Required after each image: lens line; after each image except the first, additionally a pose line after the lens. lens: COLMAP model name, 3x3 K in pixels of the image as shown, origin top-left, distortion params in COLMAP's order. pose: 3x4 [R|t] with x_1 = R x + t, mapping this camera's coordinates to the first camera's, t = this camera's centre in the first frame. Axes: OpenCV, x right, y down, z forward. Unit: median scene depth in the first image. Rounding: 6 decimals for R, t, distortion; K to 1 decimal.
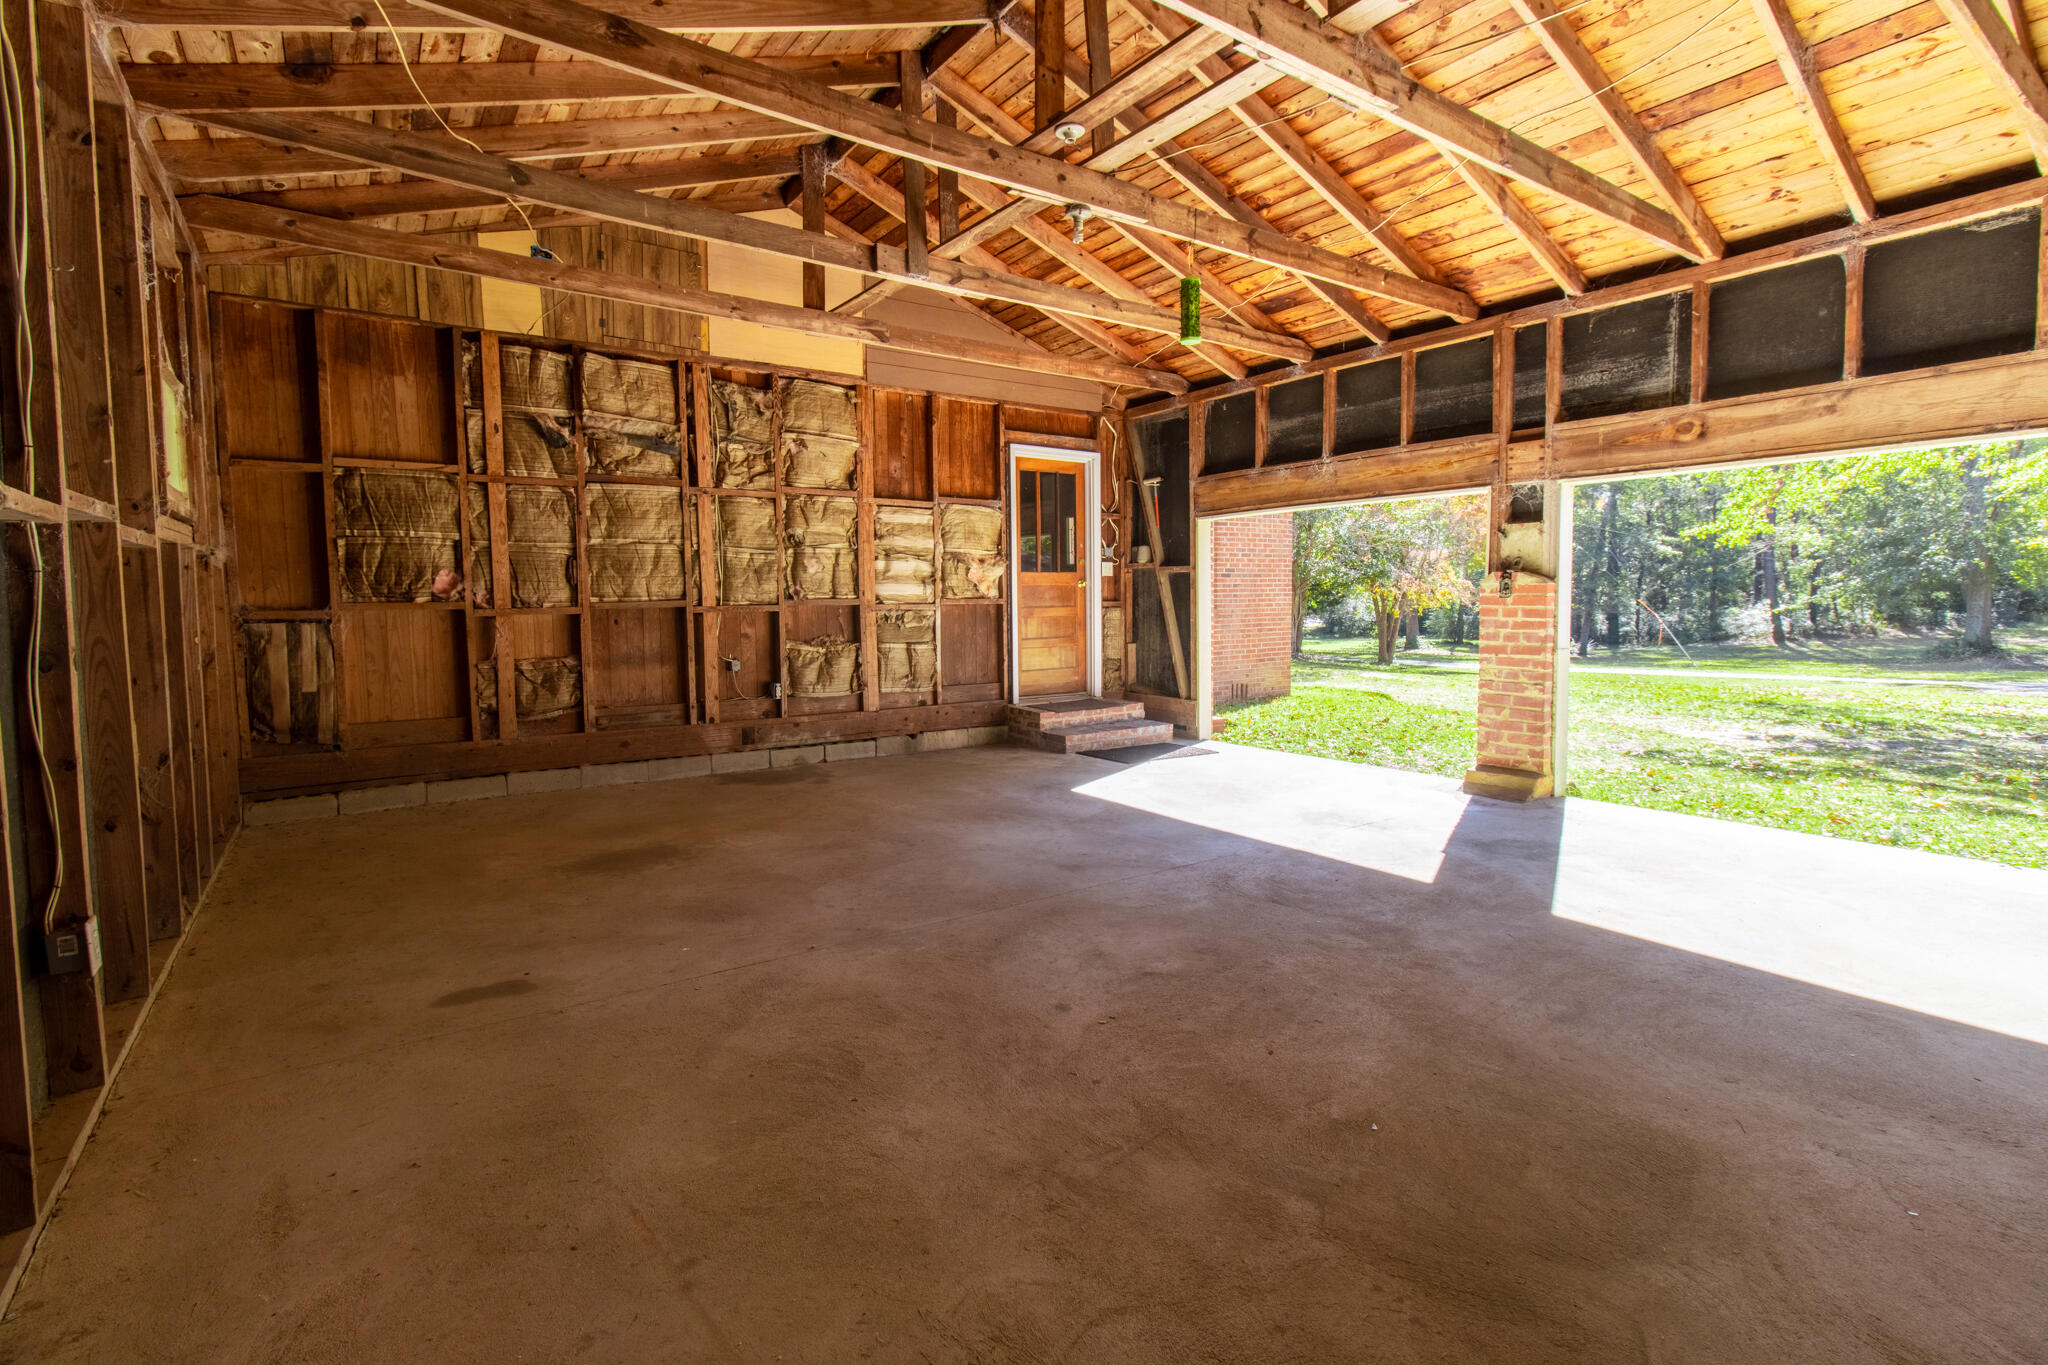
lens RADIAL K [[951.4, 0, 1024.0], [0, 951.4, 670.8], [0, 0, 1]] dist [-0.013512, -0.003336]
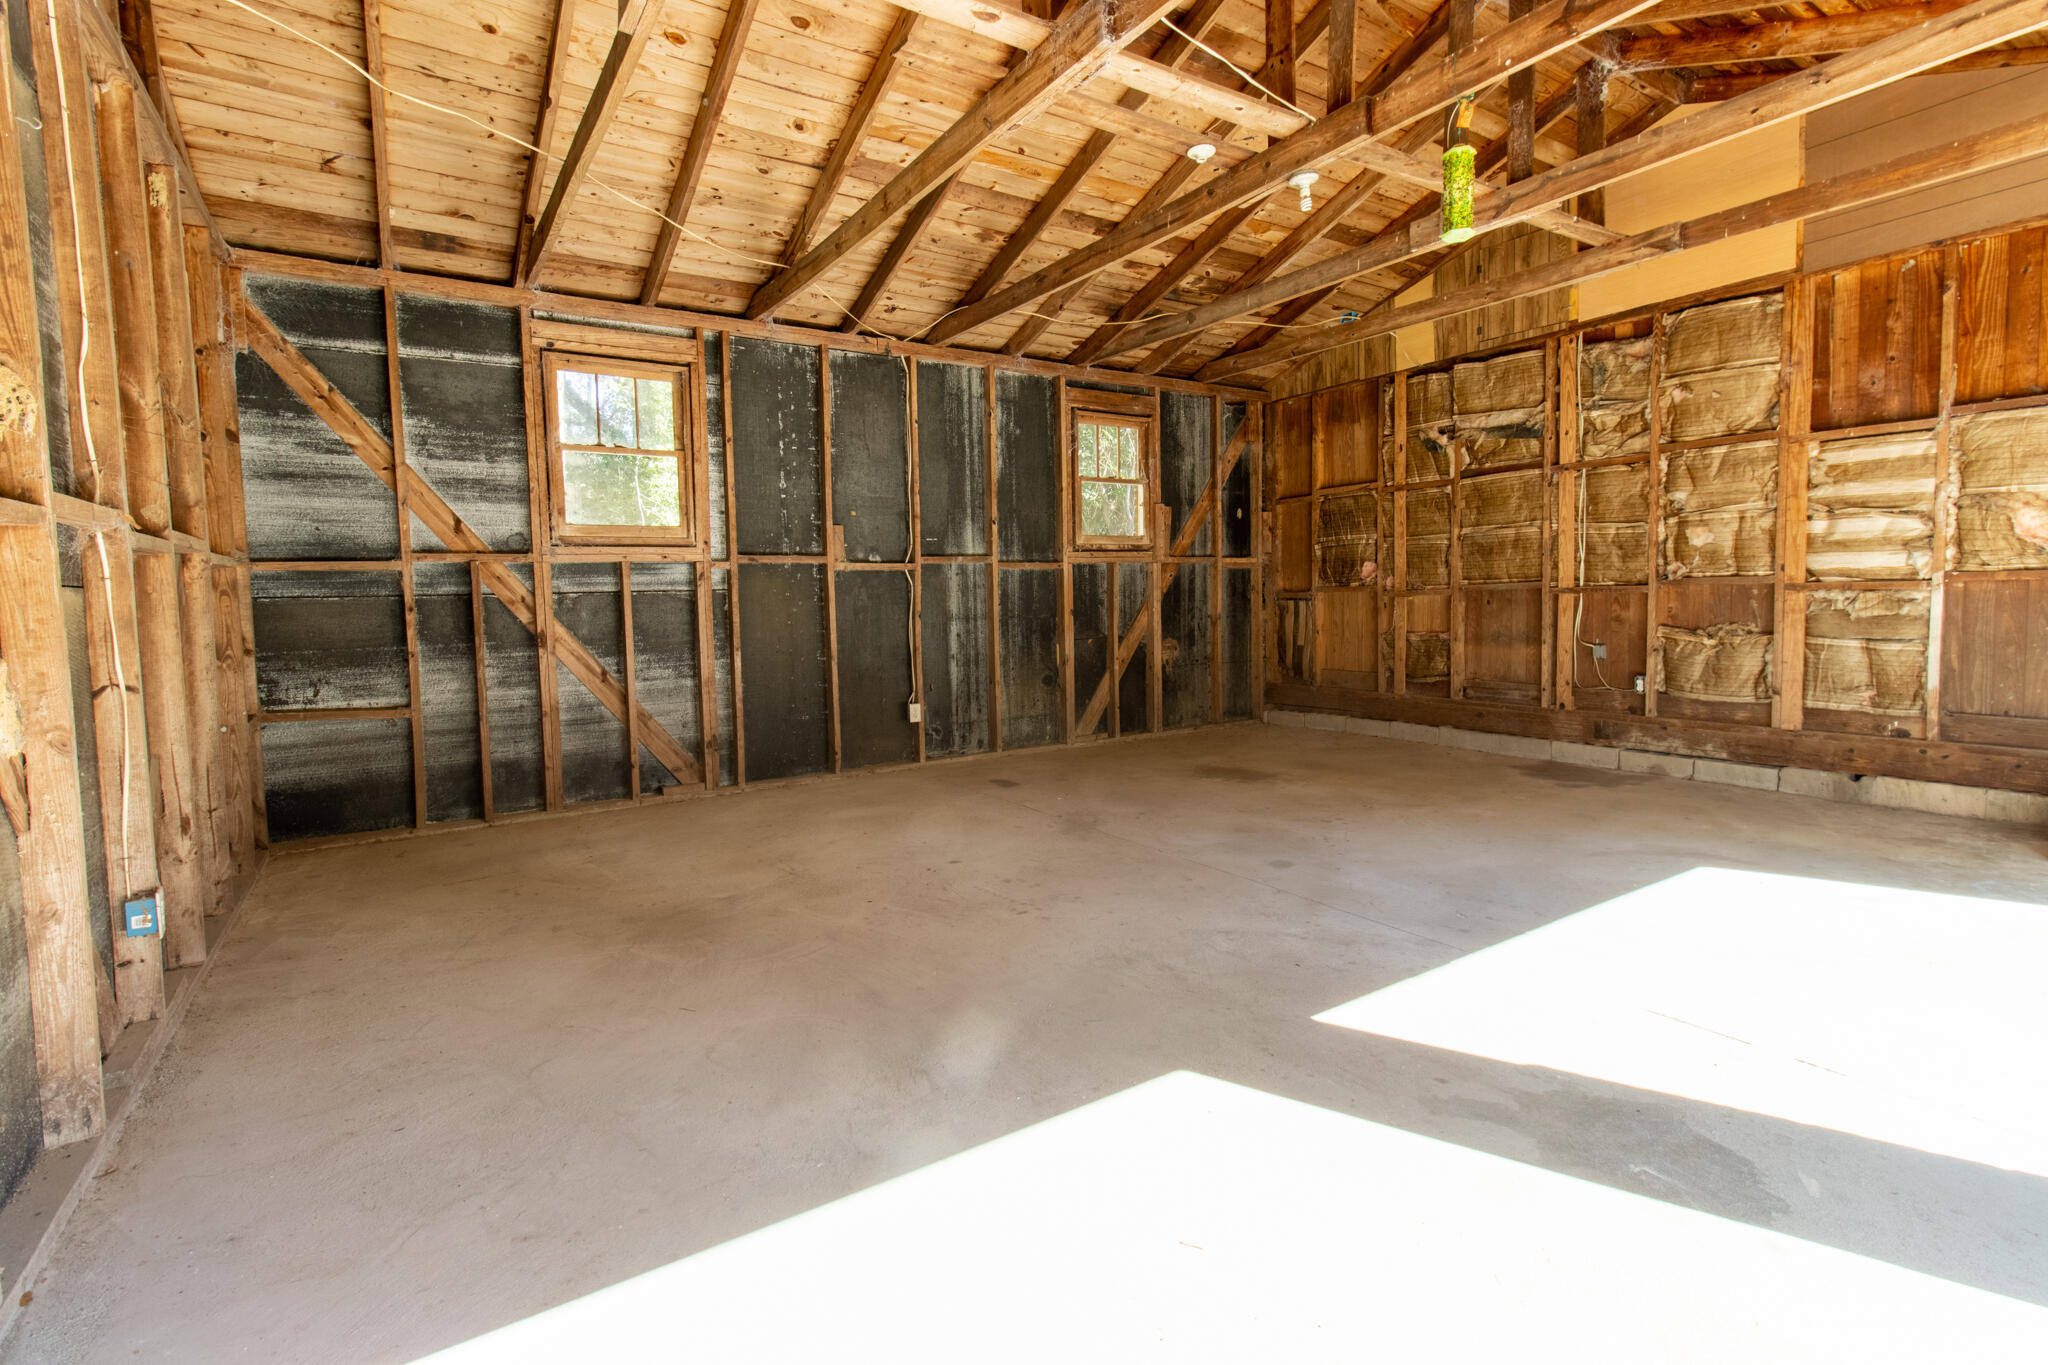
lens RADIAL K [[951.4, 0, 1025.5], [0, 951.4, 682.0], [0, 0, 1]] dist [-0.013512, -0.003336]
pose [[-0.070124, 0.095538, -0.992953, 0.650854], [-0.054129, 0.993572, 0.099420, -0.037298], [0.996069, 0.060720, -0.064502, 0.509556]]
